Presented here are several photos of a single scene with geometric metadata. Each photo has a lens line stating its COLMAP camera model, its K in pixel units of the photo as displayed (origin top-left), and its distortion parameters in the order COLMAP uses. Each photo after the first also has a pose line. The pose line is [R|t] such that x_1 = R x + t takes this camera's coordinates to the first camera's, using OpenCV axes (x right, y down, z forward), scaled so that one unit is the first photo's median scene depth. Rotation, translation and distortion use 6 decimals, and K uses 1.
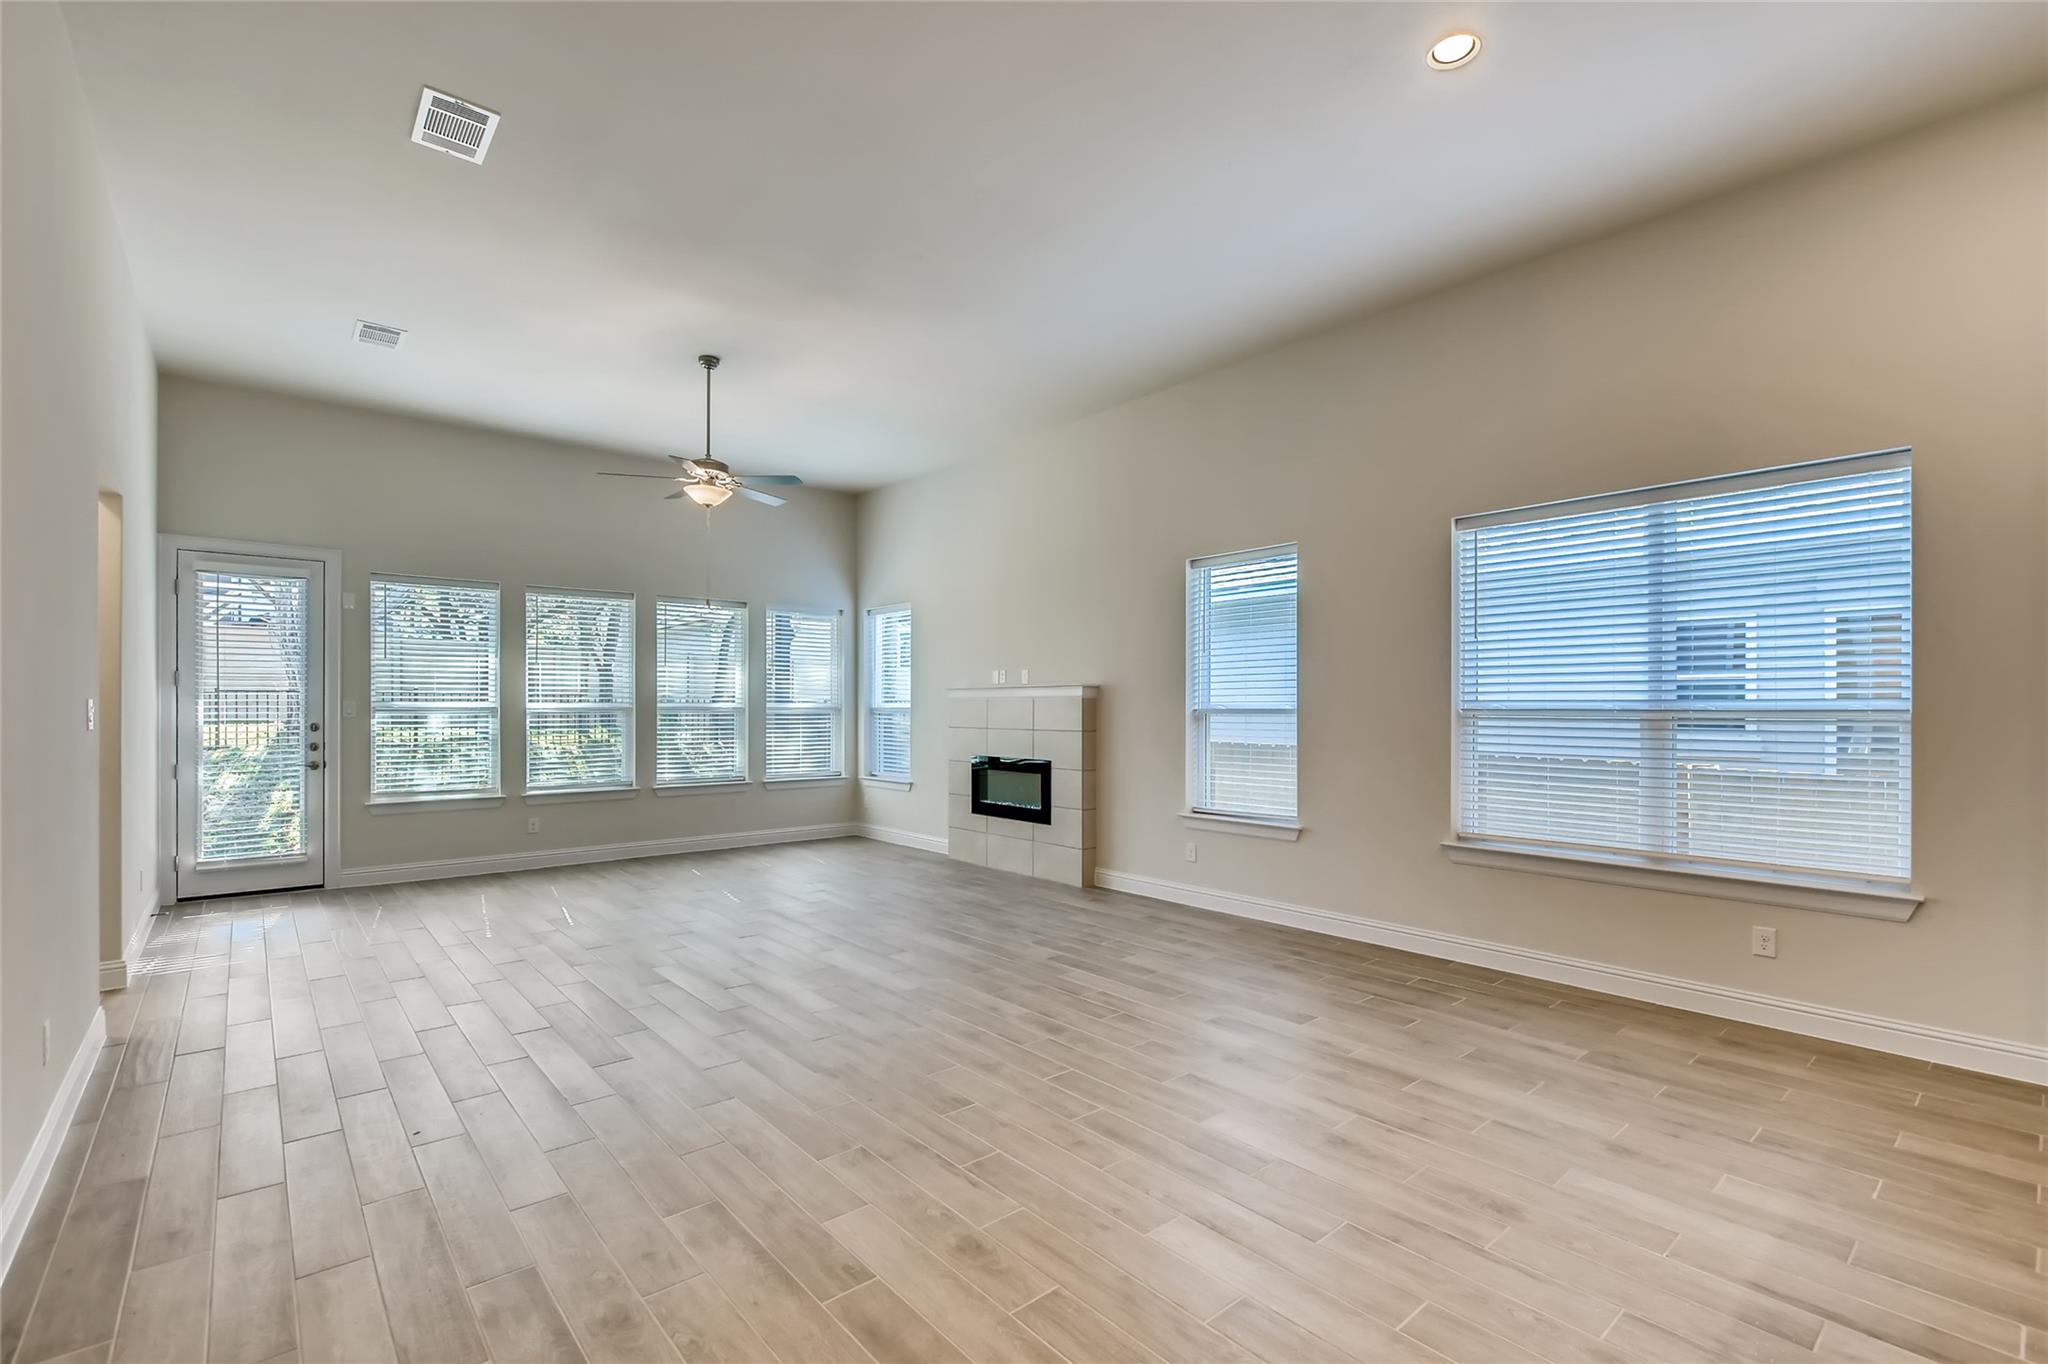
lens RADIAL K [[902.4, 0, 1024.0], [0, 902.4, 704.9], [0, 0, 1]] dist [0.000246, -0.000233]
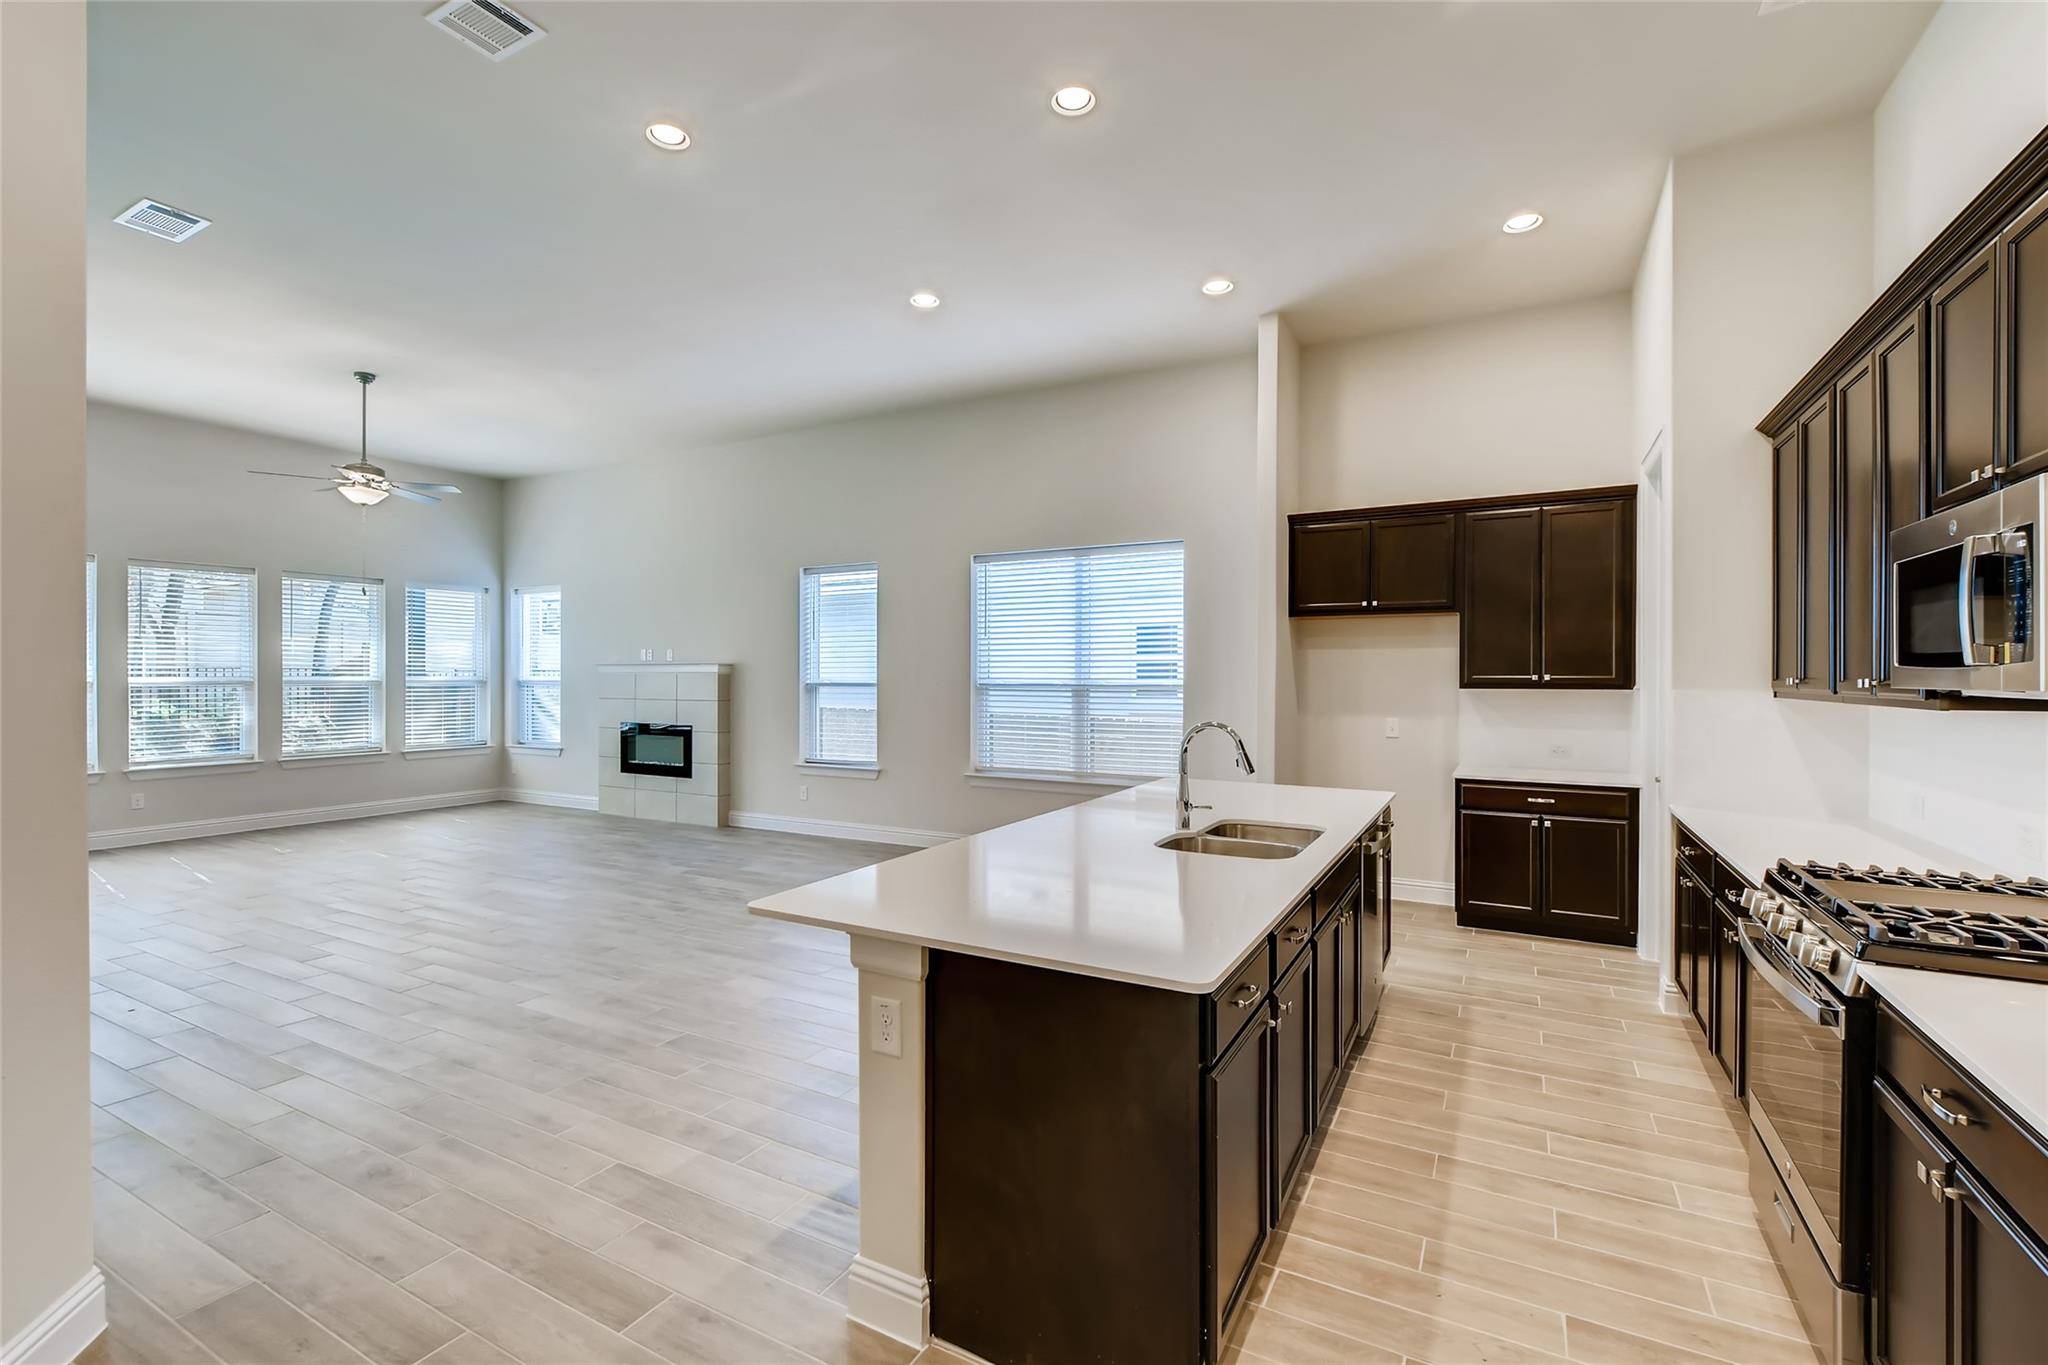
lens RADIAL K [[897.7, 0, 1021.7], [0, 897.7, 676.8], [0, 0, 1]] dist [0.001596, -0.000061]
pose [[0.936544, -0.000687, 0.350550, 0.024705], [-0.001372, 0.999983, 0.005626, -0.011761], [-0.350548, -0.005750, 0.936527, -0.316840]]
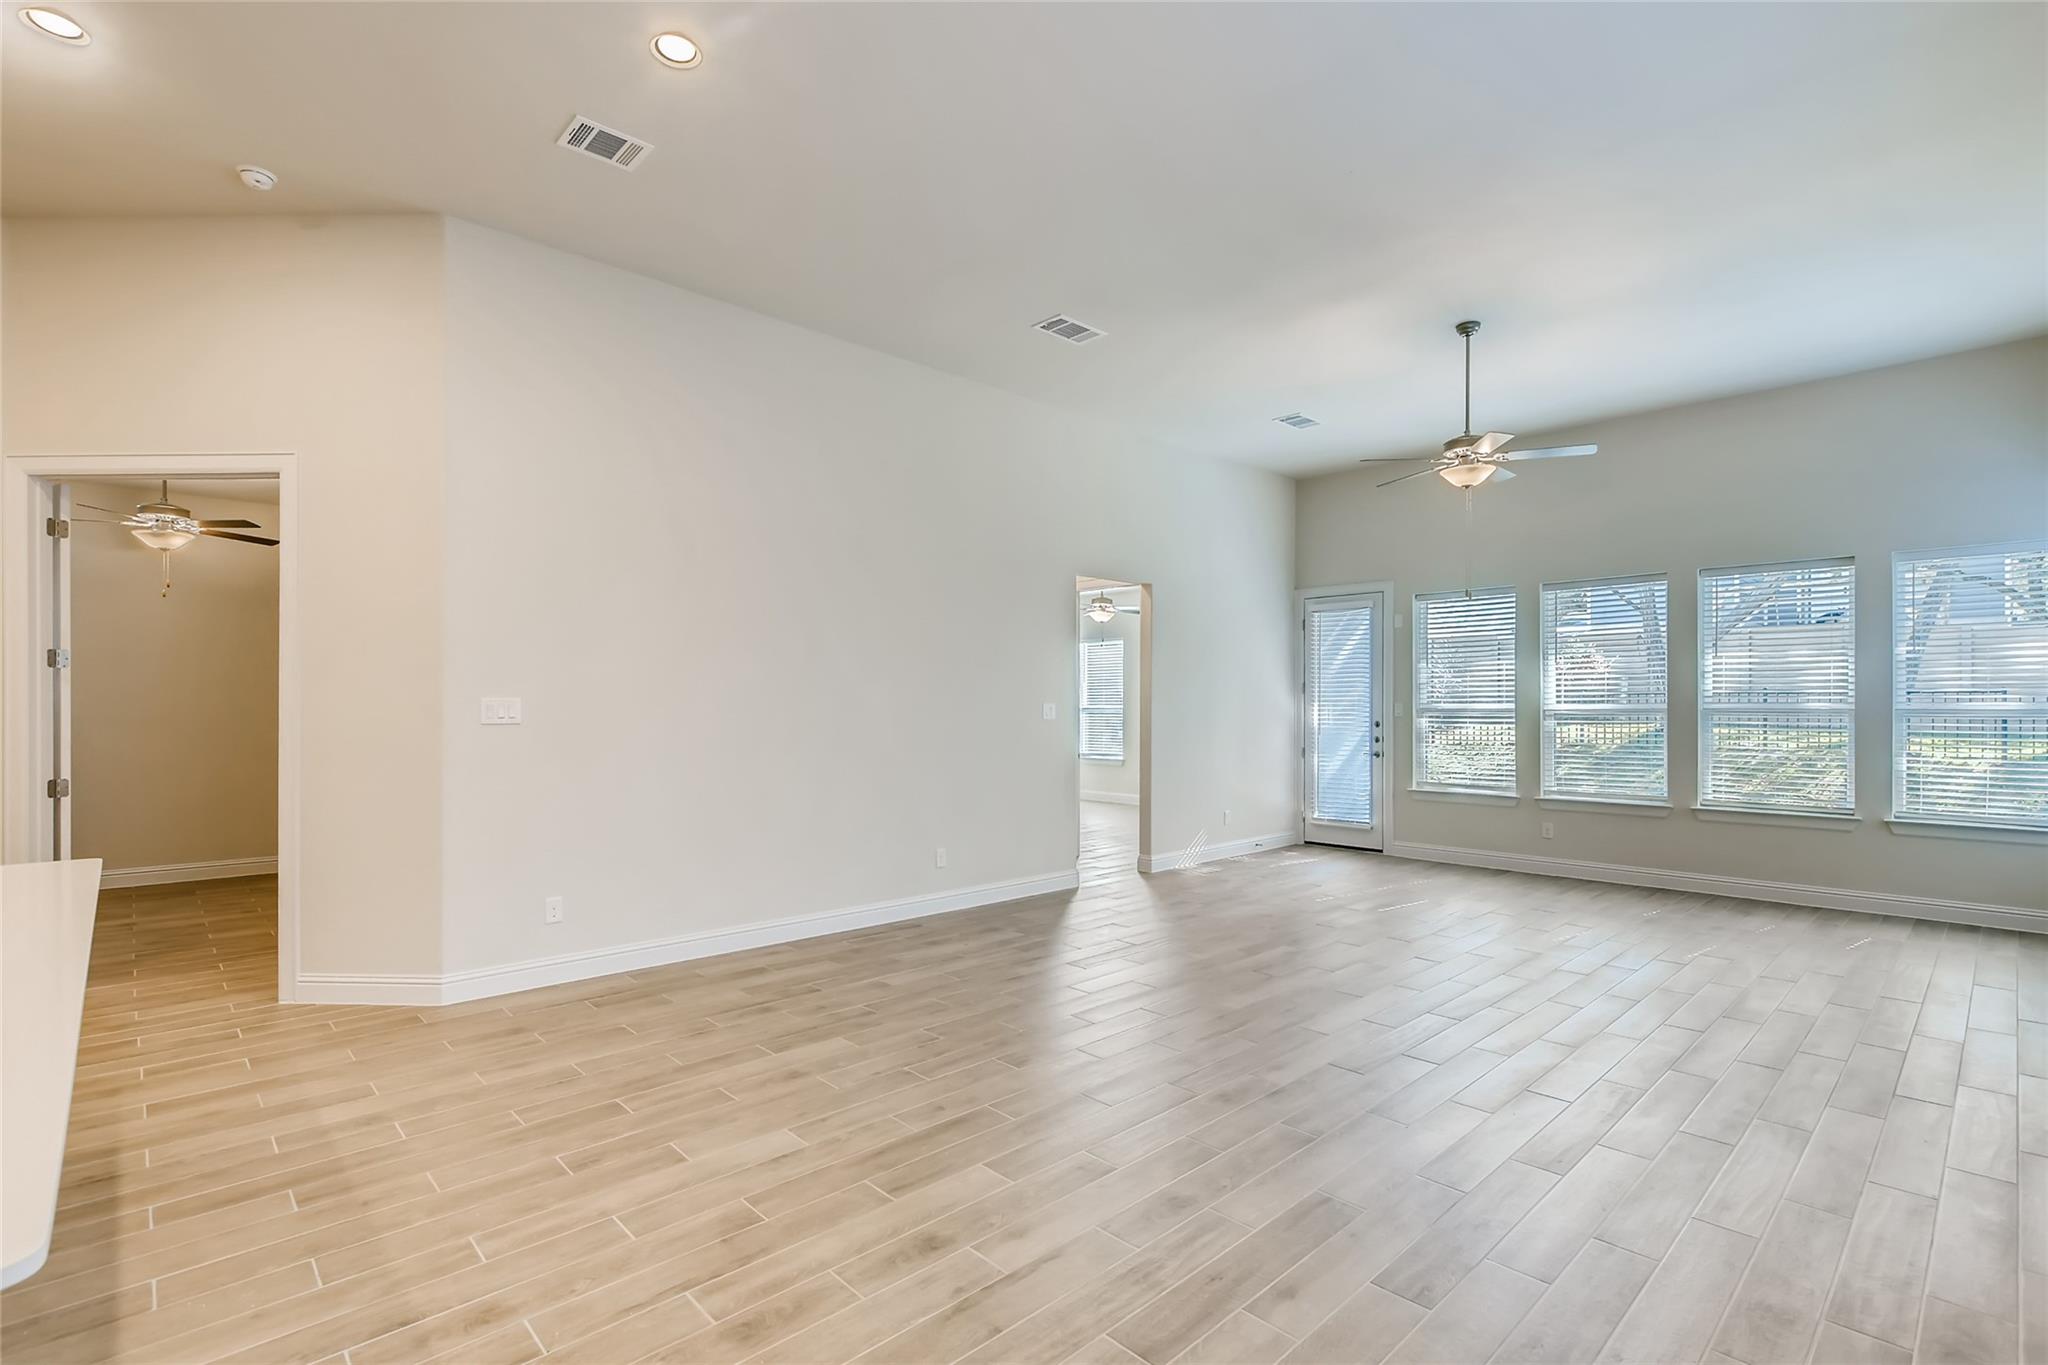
lens RADIAL K [[940.3, 0, 1021.0], [0, 940.3, 705.6], [0, 0, 1]] dist [-0.000661, 0.000022]
pose [[0.049766, -0.002706, -0.998757, 0.529458], [0.001001, 0.999996, -0.002660, 0.001661], [0.998760, -0.000867, 0.049769, 0.459890]]
